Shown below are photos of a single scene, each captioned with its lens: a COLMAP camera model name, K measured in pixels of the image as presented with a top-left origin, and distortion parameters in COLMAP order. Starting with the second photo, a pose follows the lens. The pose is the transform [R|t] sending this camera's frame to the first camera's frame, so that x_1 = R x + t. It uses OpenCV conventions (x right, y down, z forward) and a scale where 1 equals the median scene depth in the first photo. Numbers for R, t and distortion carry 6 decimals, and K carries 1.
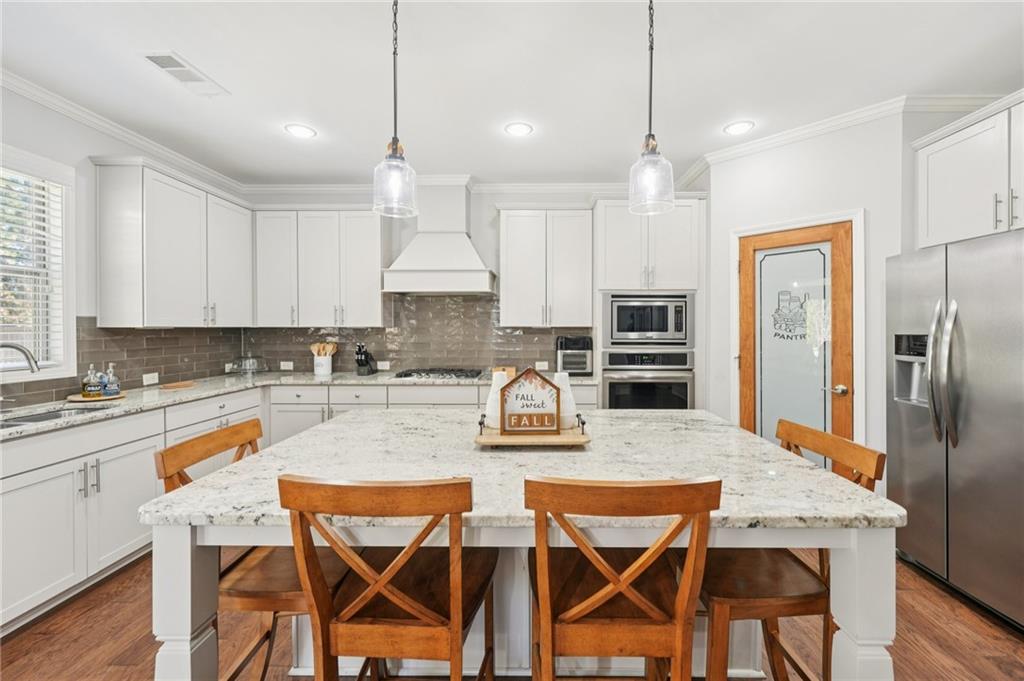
lens RADIAL K [[425.0, 0, 532.2], [0, 425.0, 327.7], [0, 0, 1]] dist [0.000271, 0.000113]
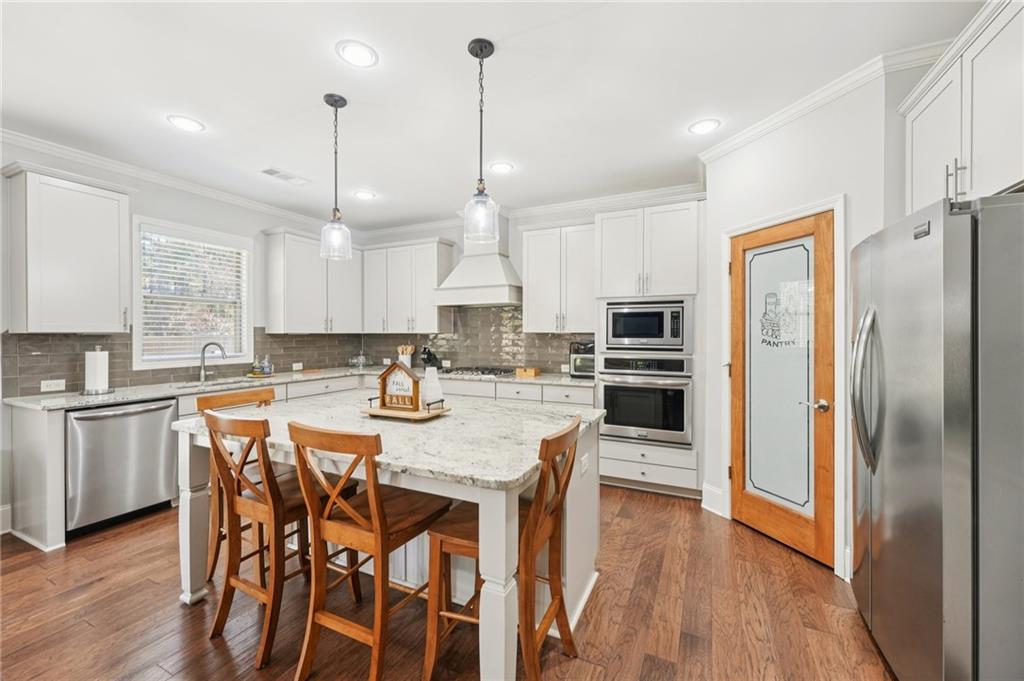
lens RADIAL K [[412.2, 0, 510.8], [0, 412.2, 333.5], [0, 0, 1]] dist [0.000405, -0.000097]
pose [[0.903878, -0.000268, -0.427790, 0.409503], [0.000118, 1.000000, -0.000376, 0.000183], [0.427790, 0.000290, 0.903878, -0.029009]]
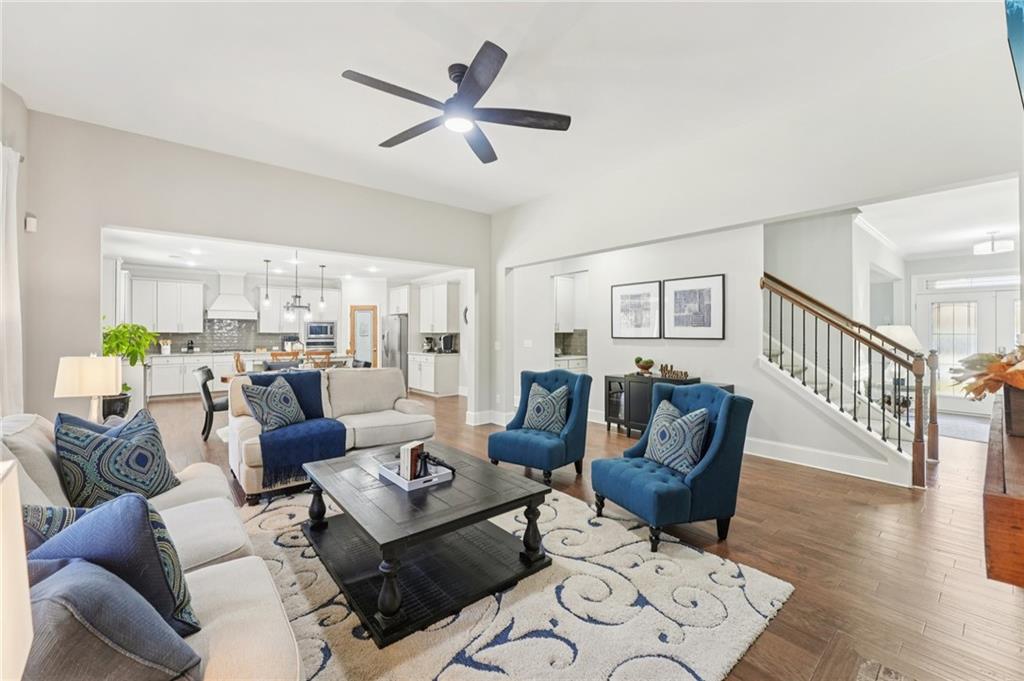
lens RADIAL K [[412.2, 0, 510.8], [0, 412.2, 333.5], [0, 0, 1]] dist [0.000405, -0.000097]
pose [[0.759610, 0.001579, 0.650377, -0.597161], [-0.002335, 0.999997, 0.000298, -0.001499], [-0.650374, -0.001745, 0.759612, -2.072762]]
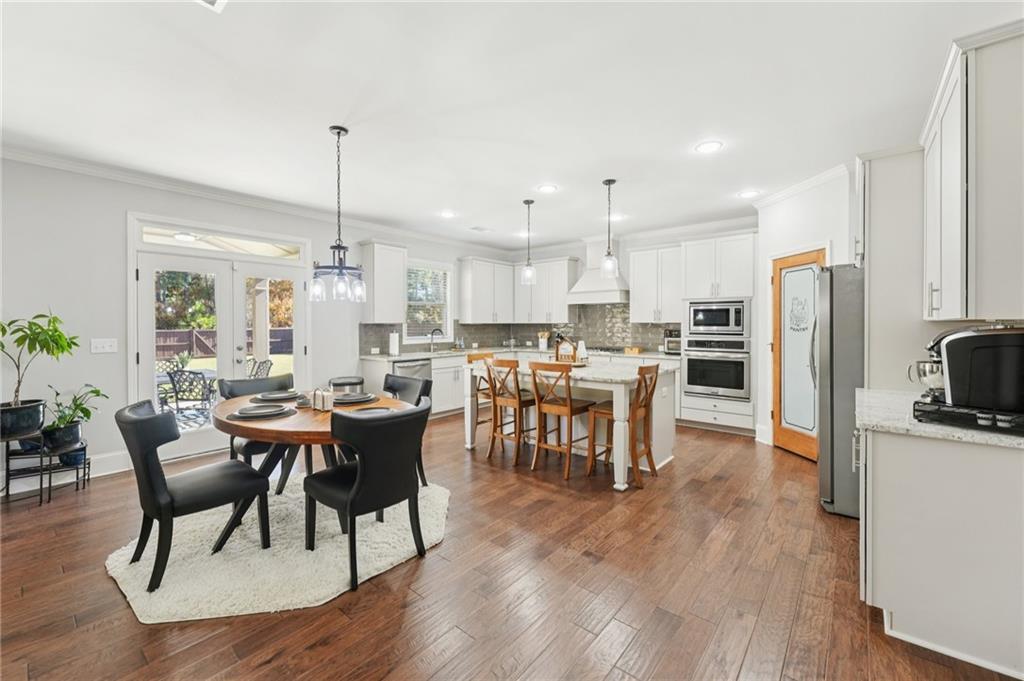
lens RADIAL K [[417.4, 0, 510.3], [0, 417.4, 325.8], [0, 0, 1]] dist [0.001083, 0.000012]
pose [[0.772065, 0.002387, -0.635539, 0.652241], [0.001169, 0.999986, 0.005176, -0.000033], [0.635543, -0.004739, 0.772051, -0.597750]]
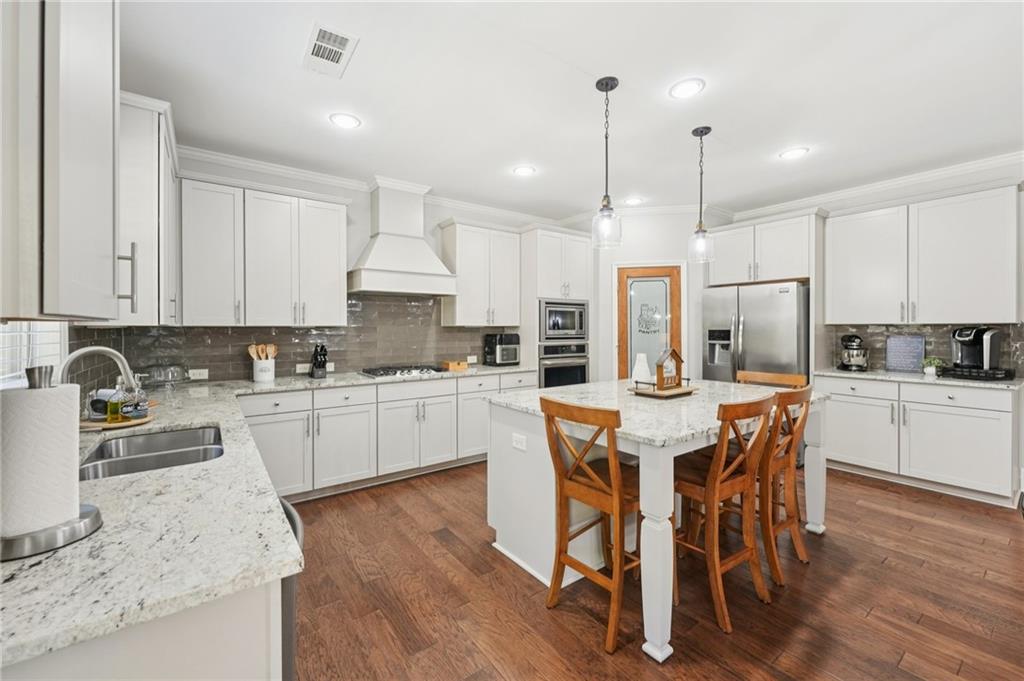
lens RADIAL K [[417.4, 0, 510.3], [0, 417.4, 325.8], [0, 0, 1]] dist [0.001083, 0.000012]
pose [[0.800479, 0.001188, 0.599359, -0.682794], [0.001499, 0.999991, -0.003985, 0.002509], [-0.599359, 0.004089, 0.800470, 0.022592]]
